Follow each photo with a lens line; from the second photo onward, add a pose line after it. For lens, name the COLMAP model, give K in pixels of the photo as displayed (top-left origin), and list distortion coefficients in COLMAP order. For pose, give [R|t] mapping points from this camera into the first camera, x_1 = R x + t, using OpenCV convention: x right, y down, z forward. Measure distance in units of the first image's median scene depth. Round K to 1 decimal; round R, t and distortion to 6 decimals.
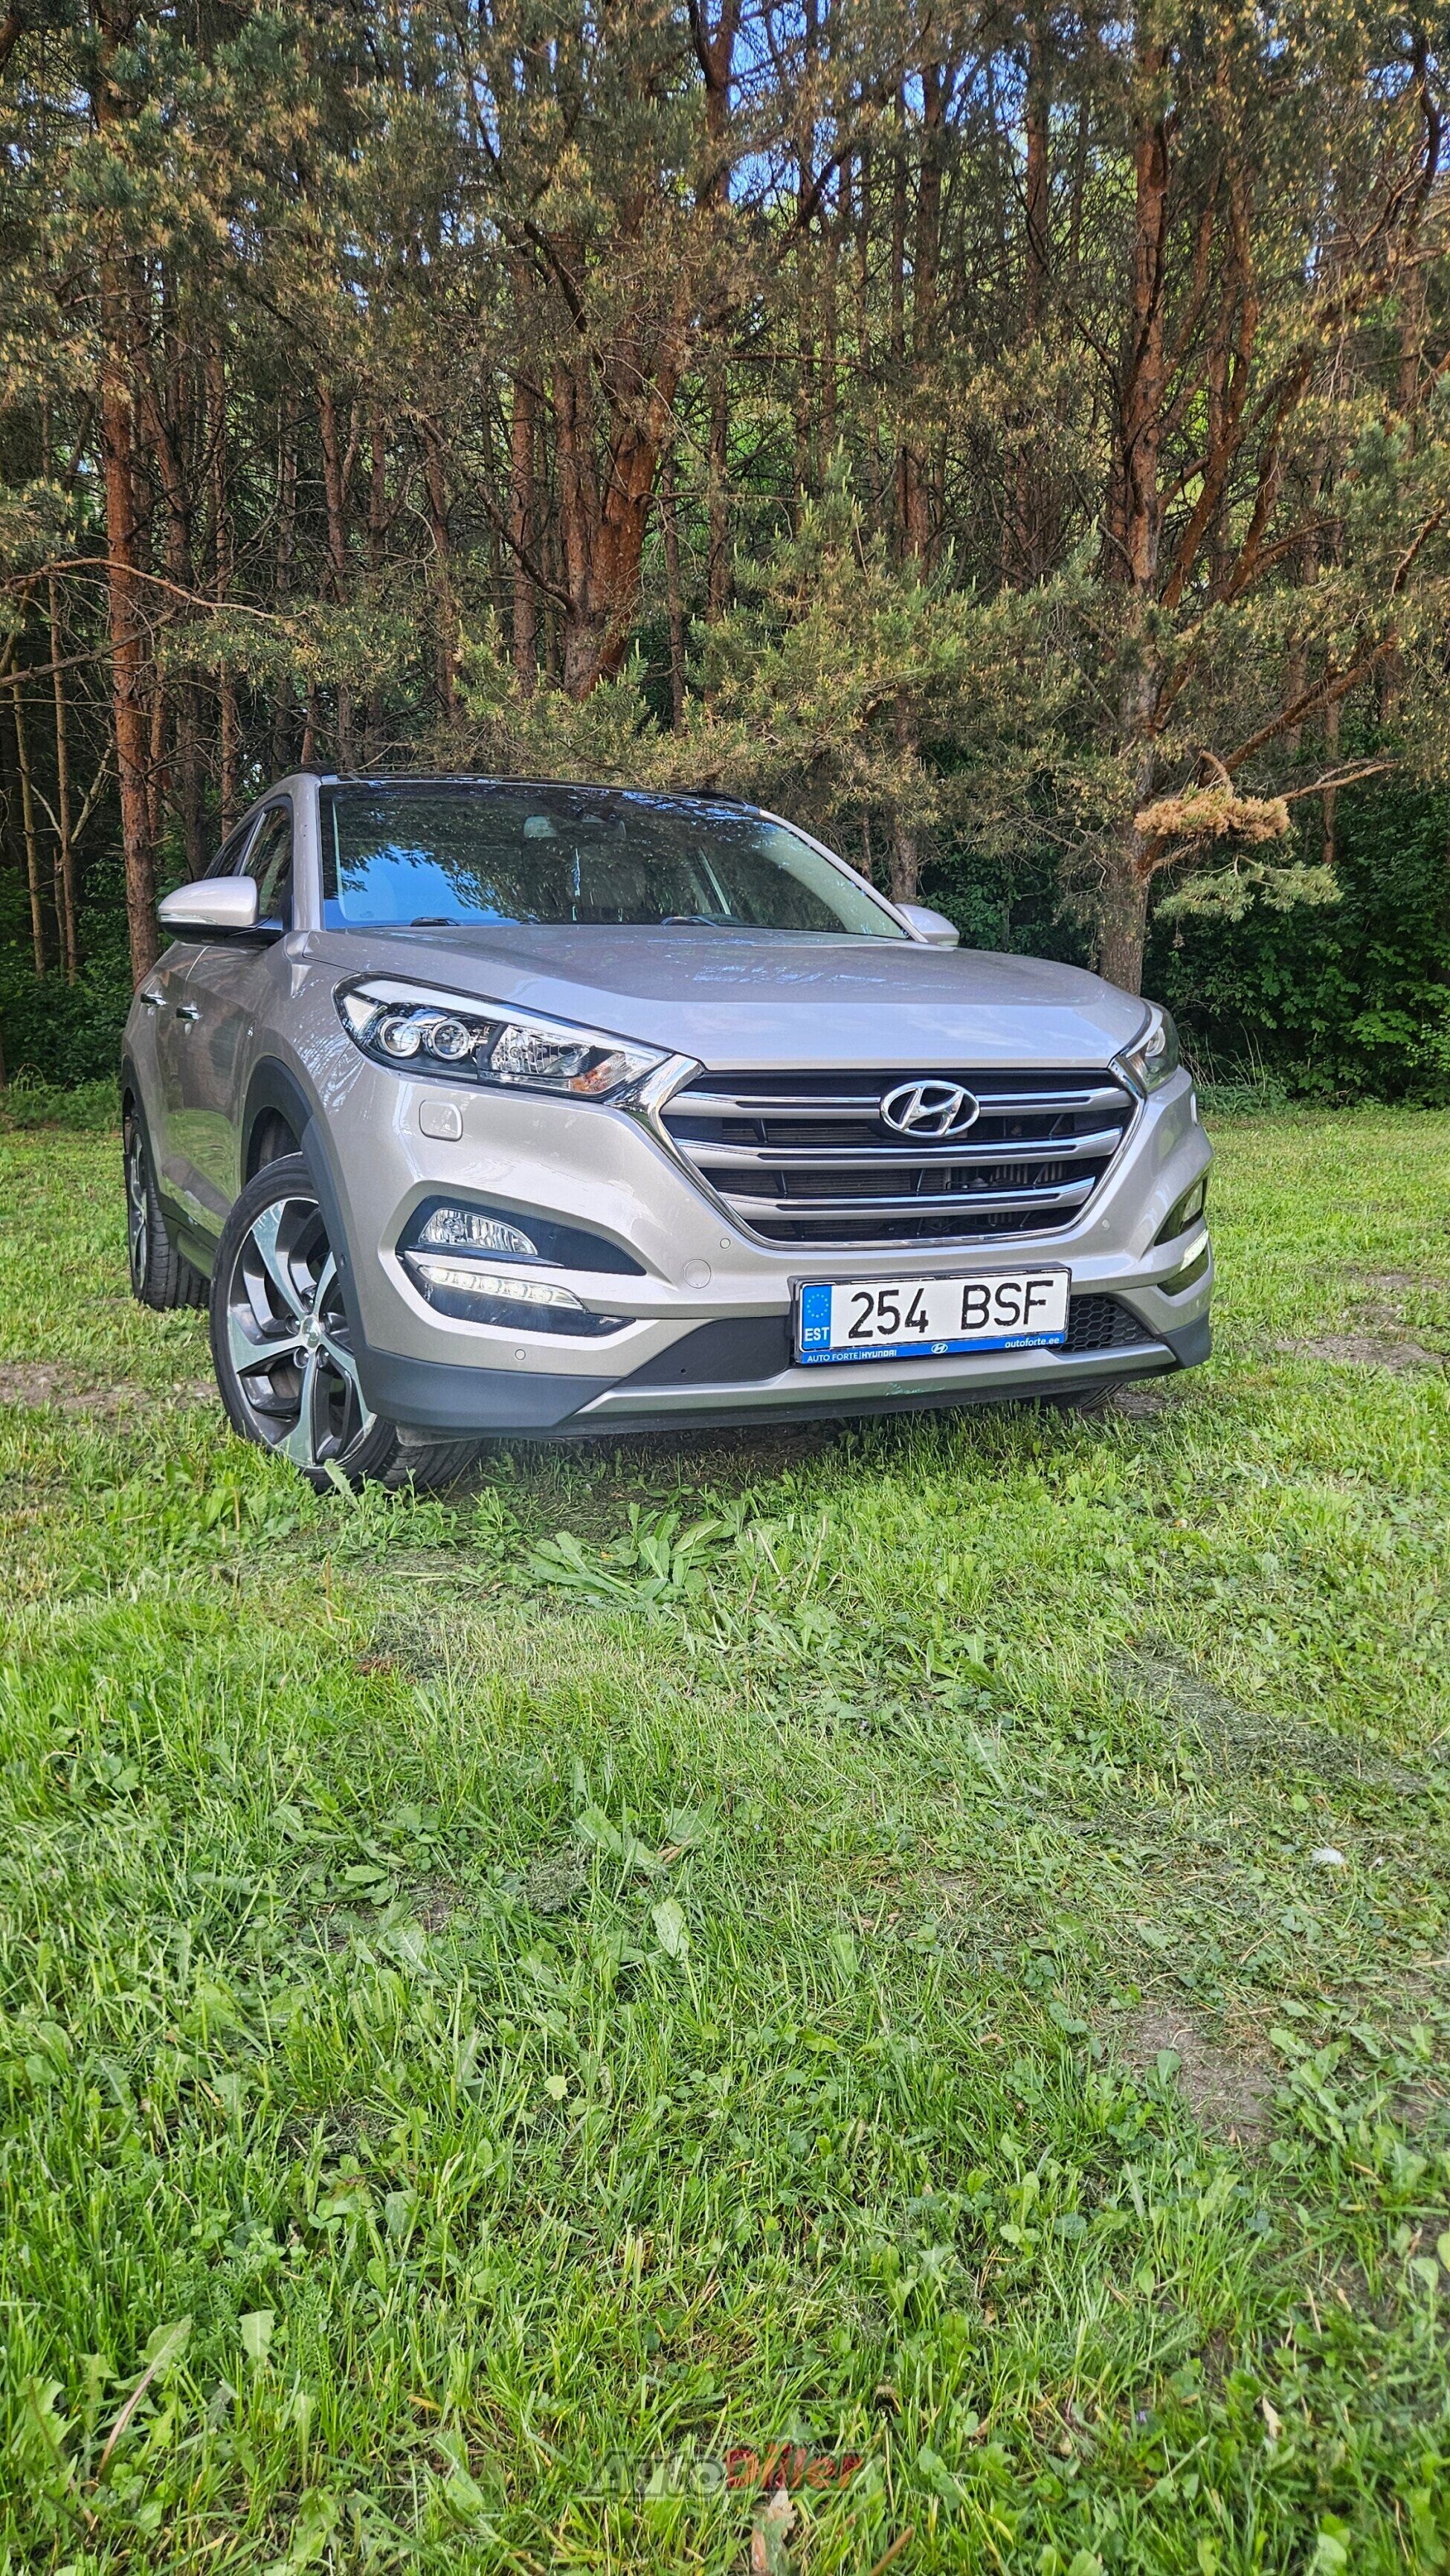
lens RADIAL K [[1616.0, 0, 729.6], [0, 1616.0, 1290.8], [0, 0, 1]] dist [-0.002413, -0.000166]
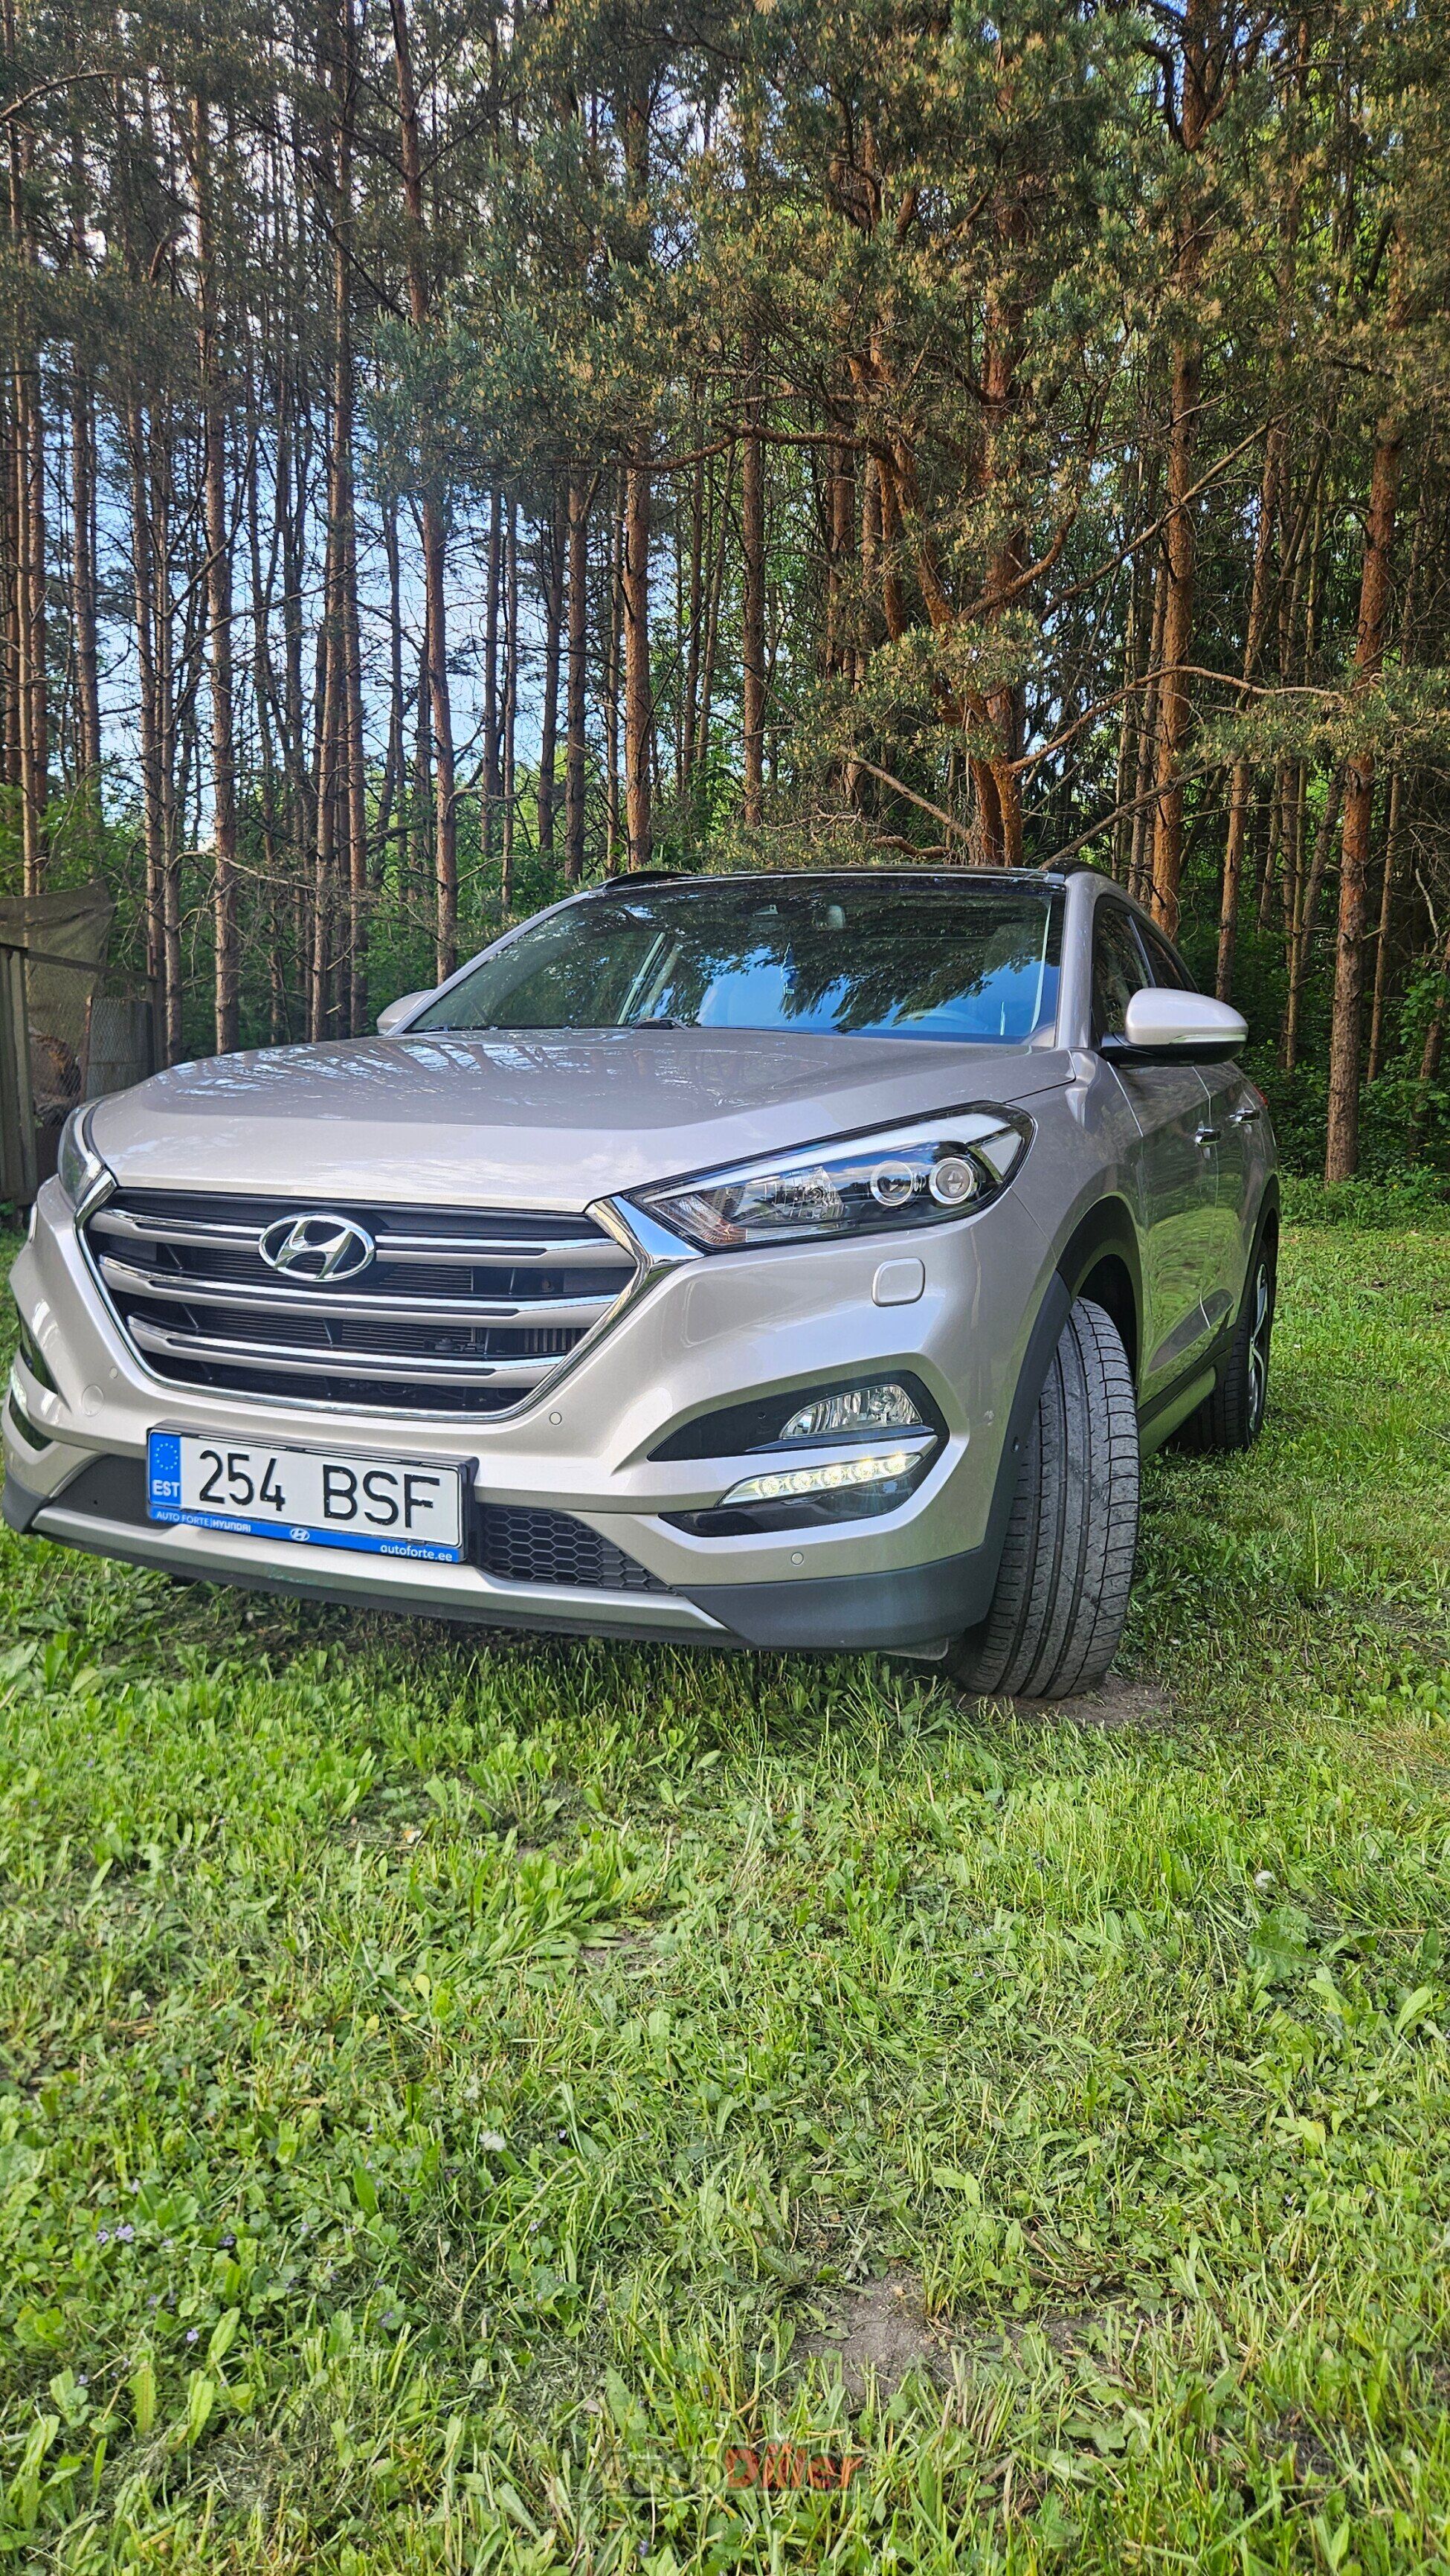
lens RADIAL K [[1616.0, 0, 725.9], [0, 1616.0, 1286.1], [0, 0, 1]] dist [-0.002413, -0.000166]
pose [[0.753721, 0.098086, -0.649833, 0.816283], [-0.136026, 0.990671, -0.008241, -0.112831], [0.642963, 0.094606, 0.760032, 0.499174]]
